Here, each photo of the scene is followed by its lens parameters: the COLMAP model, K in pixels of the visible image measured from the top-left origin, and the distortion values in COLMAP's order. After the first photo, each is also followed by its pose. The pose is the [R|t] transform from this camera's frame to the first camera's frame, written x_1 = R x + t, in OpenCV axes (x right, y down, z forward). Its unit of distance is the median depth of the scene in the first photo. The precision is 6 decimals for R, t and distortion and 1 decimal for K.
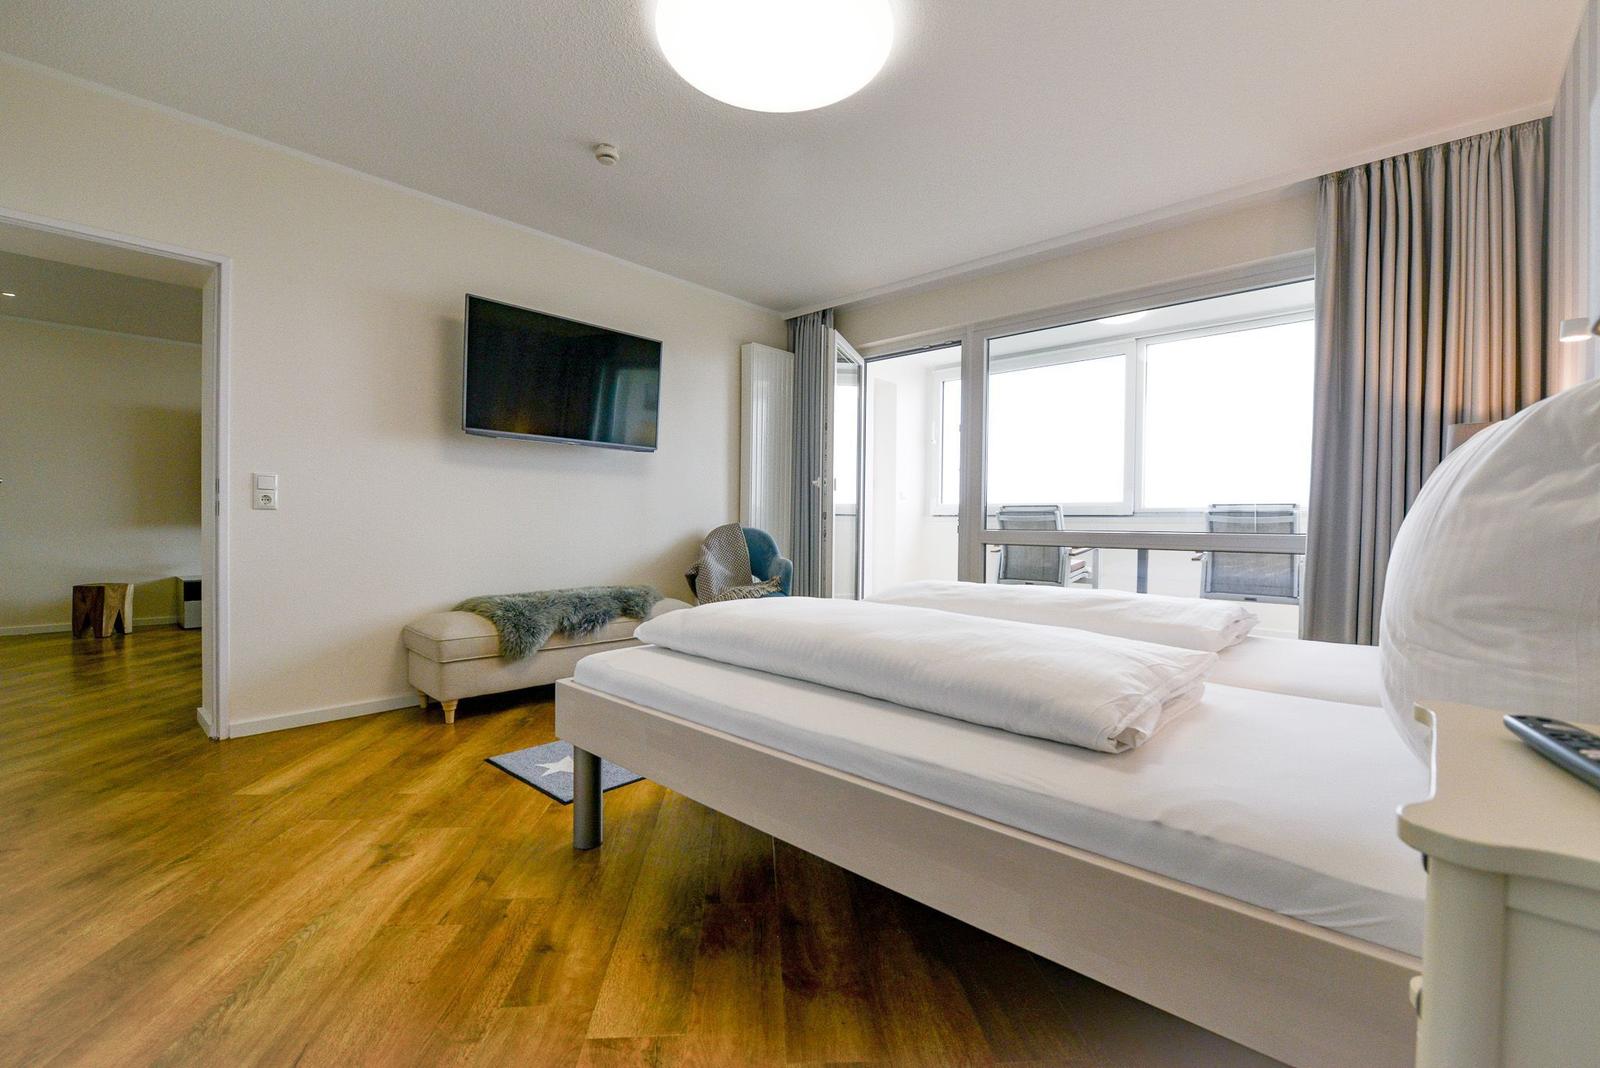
lens RADIAL K [[688.2, 0, 795.7], [0, 688.2, 527.7], [0, 0, 1]] dist [-0.001756, 0.000234]
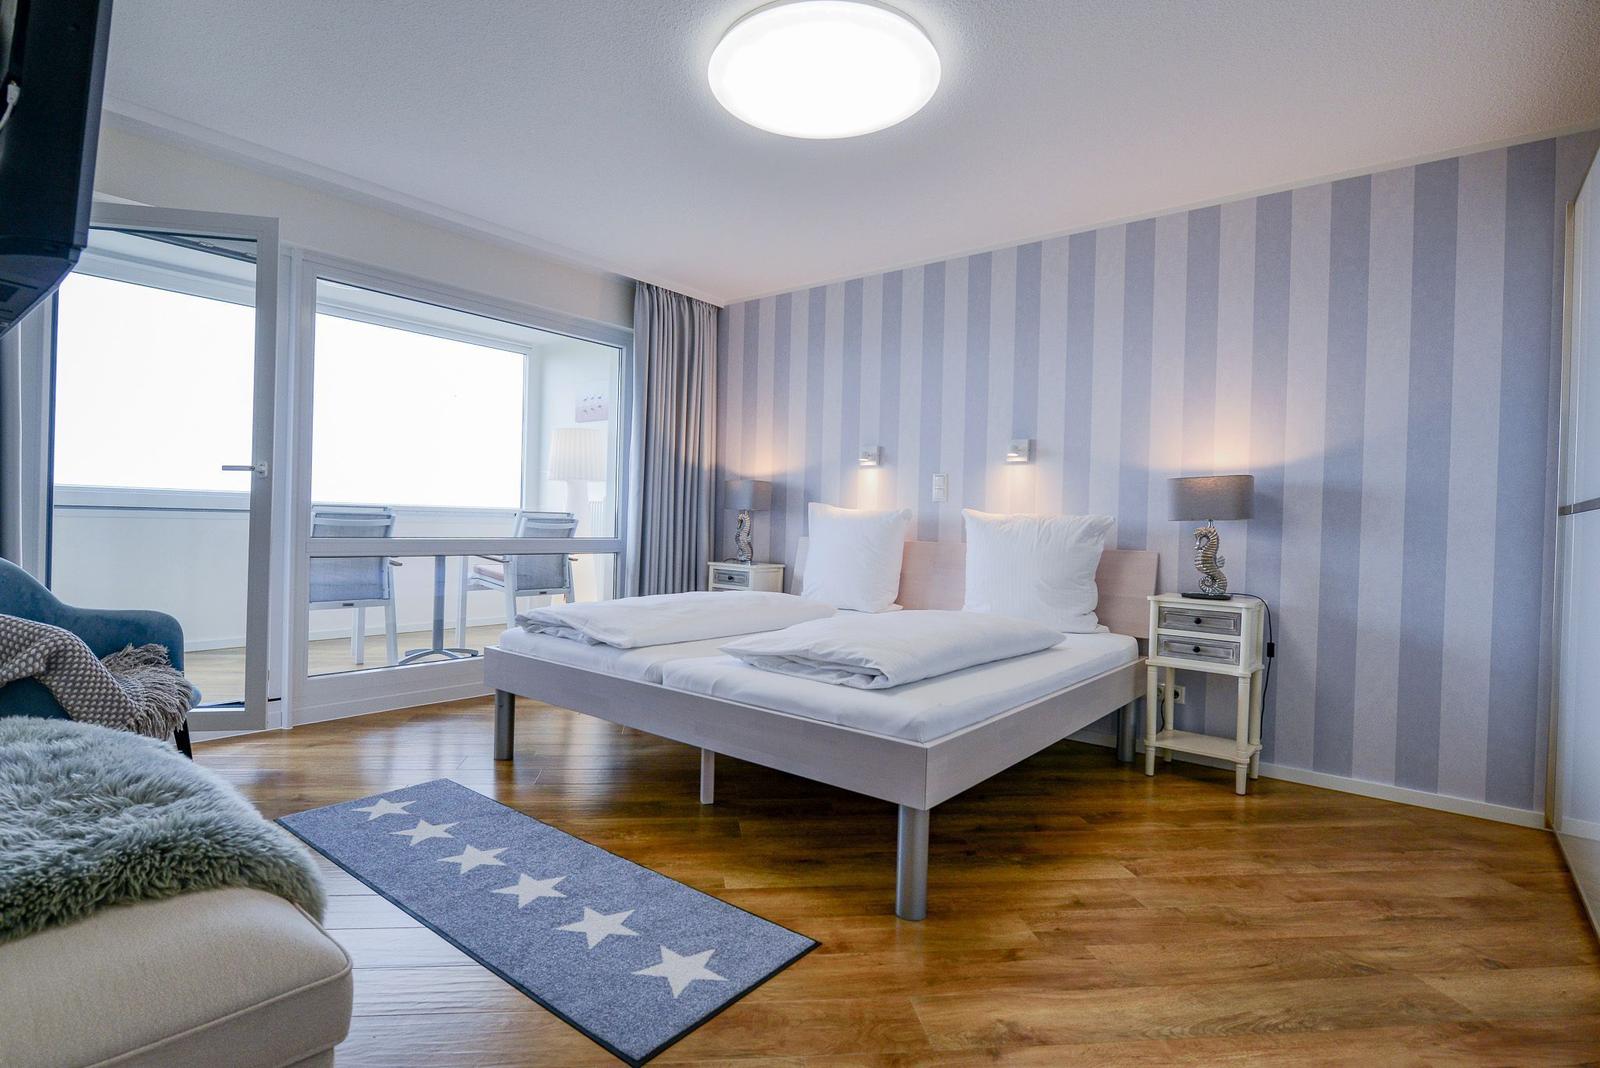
lens RADIAL K [[789.9, 0, 800.0], [0, 789.9, 534.0], [0, 0, 1]] dist [-0.000828, 0.000305]
pose [[-0.074951, -0.026907, 0.996824, -1.706780], [-0.019253, 0.999489, 0.025531, -0.093222], [-0.997001, -0.017278, -0.075431, 1.587144]]
